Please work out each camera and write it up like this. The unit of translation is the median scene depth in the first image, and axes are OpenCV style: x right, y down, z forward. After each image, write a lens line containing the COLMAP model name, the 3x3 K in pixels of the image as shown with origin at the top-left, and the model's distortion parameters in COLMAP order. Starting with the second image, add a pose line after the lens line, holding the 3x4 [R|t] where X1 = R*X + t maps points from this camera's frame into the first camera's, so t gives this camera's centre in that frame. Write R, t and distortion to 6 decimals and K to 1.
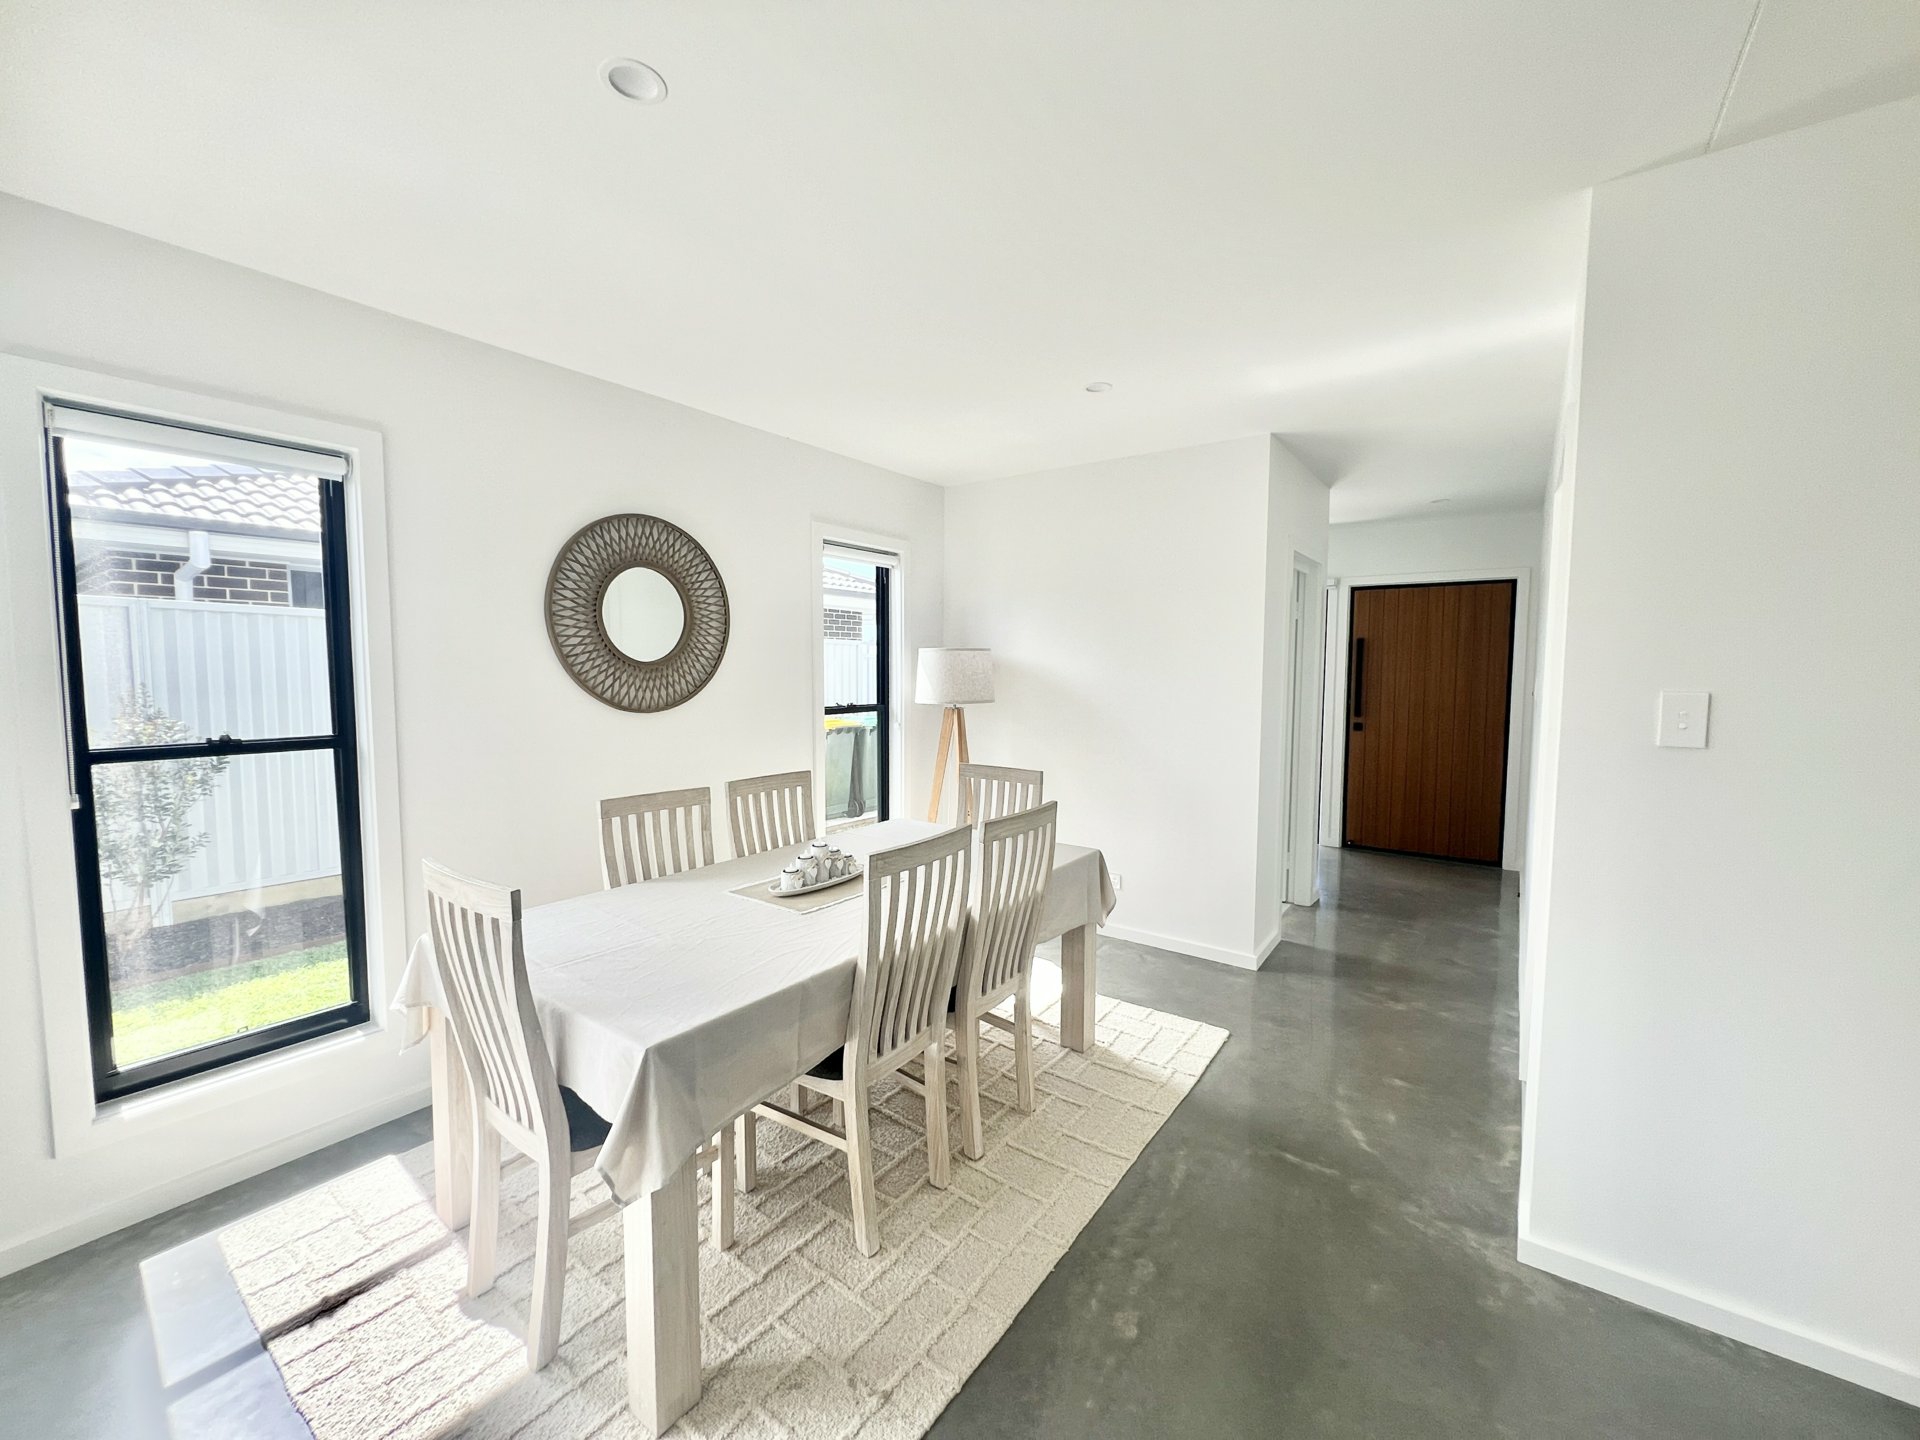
lens RADIAL K [[767.7, 0, 941.2], [0, 767.7, 722.9], [0, 0, 1]] dist [-0.018508, 0.004016]
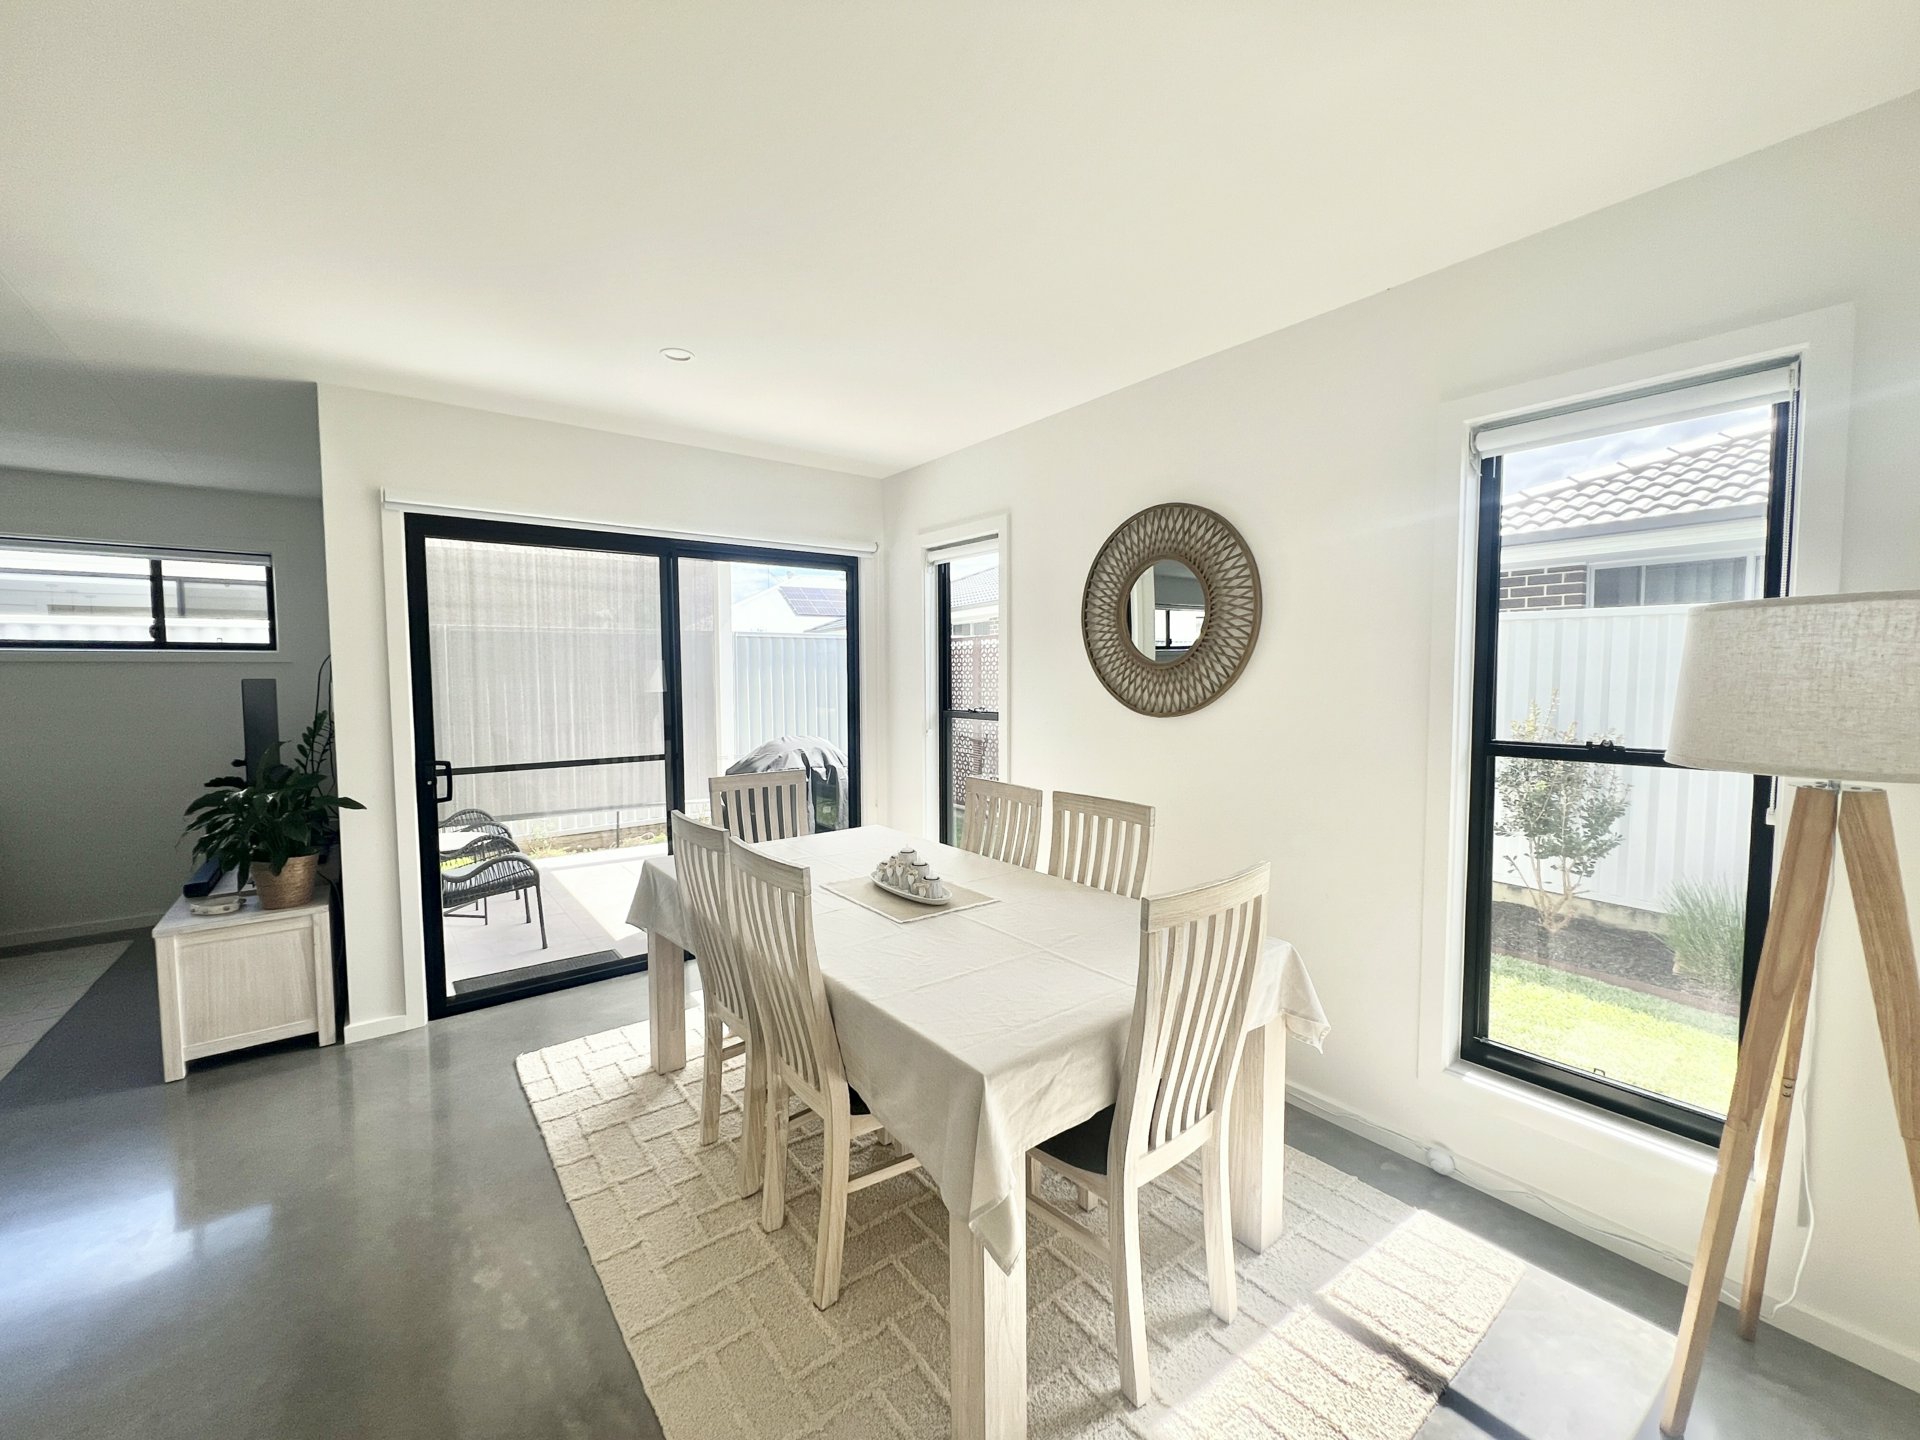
lens RADIAL K [[767.7, 0, 950.7], [0, 767.7, 721.6], [0, 0, 1]] dist [-0.018508, 0.004016]
pose [[-0.257871, 0.056640, -0.964518, 0.559426], [-0.067056, 0.994824, 0.076348, -0.061906], [0.963850, 0.084365, -0.252738, 0.963550]]
